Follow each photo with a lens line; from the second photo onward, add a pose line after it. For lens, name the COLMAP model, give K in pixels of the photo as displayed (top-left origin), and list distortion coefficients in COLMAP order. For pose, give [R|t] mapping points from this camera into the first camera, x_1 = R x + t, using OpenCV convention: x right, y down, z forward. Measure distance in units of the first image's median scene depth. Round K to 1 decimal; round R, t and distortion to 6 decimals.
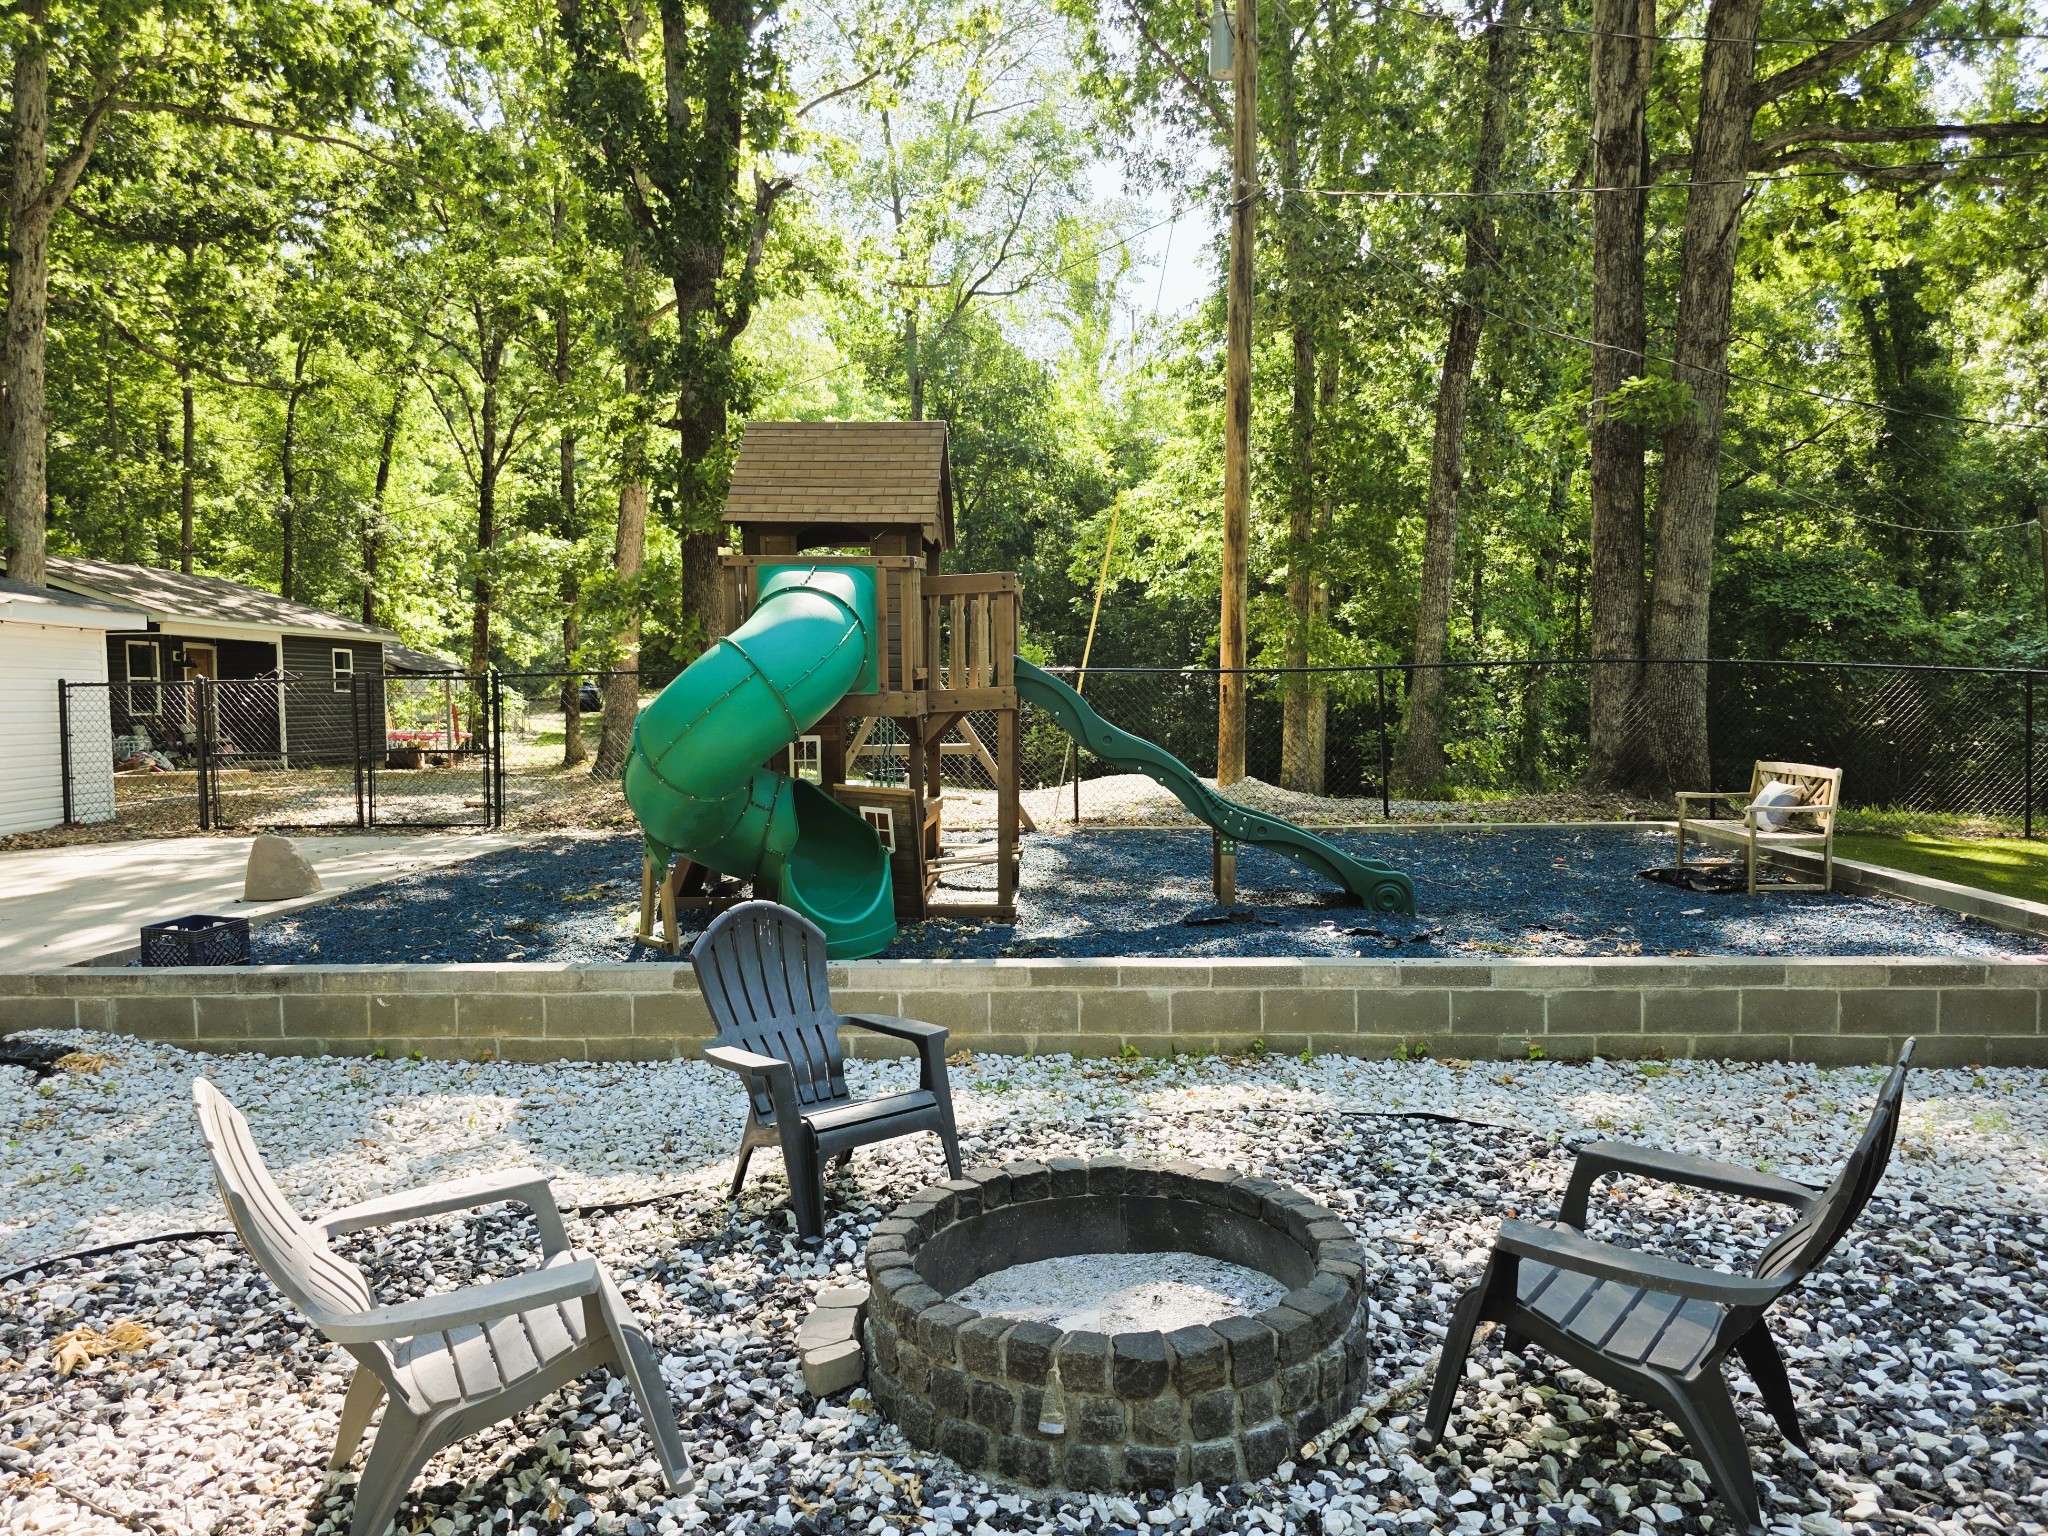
lens RADIAL K [[1359.5, 0, 1023.9], [0, 1359.5, 768.4], [0, 0, 1]] dist [0.019905, -0.005511]
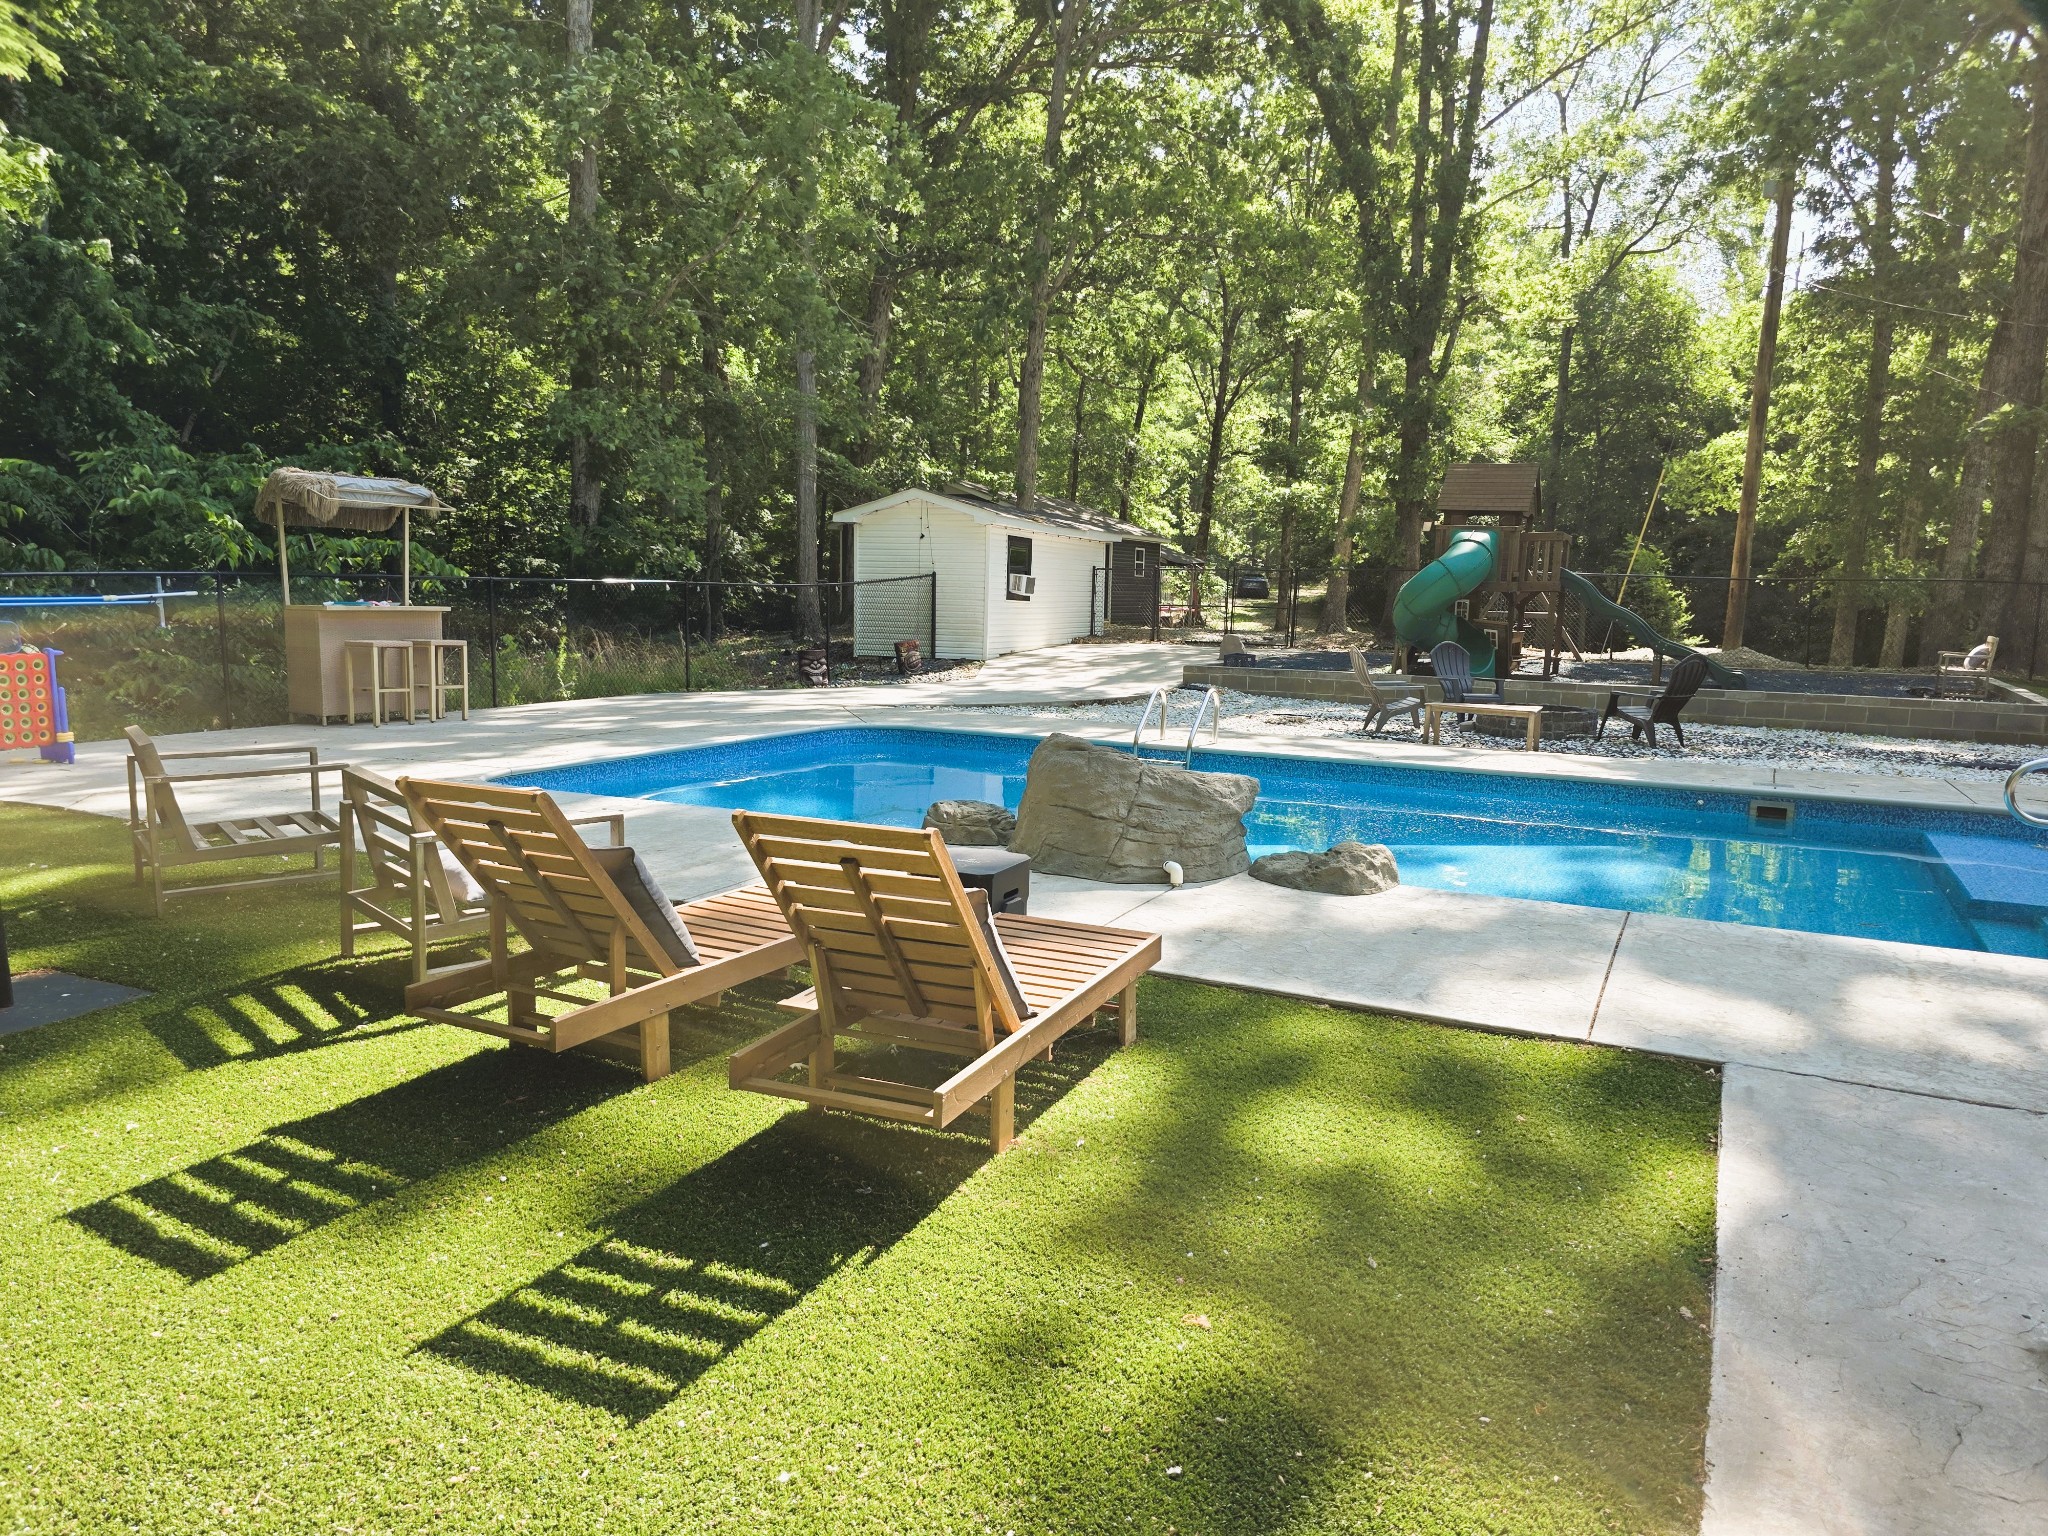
lens RADIAL K [[1359.5, 0, 1035.2], [0, 1359.5, 769.0], [0, 0, 1]] dist [0.019905, -0.005511]
pose [[0.901027, 0.089445, -0.424441, 0.043035], [-0.056650, 0.994393, 0.089297, 0.021087], [0.430048, -0.056414, 0.901042, -0.315584]]
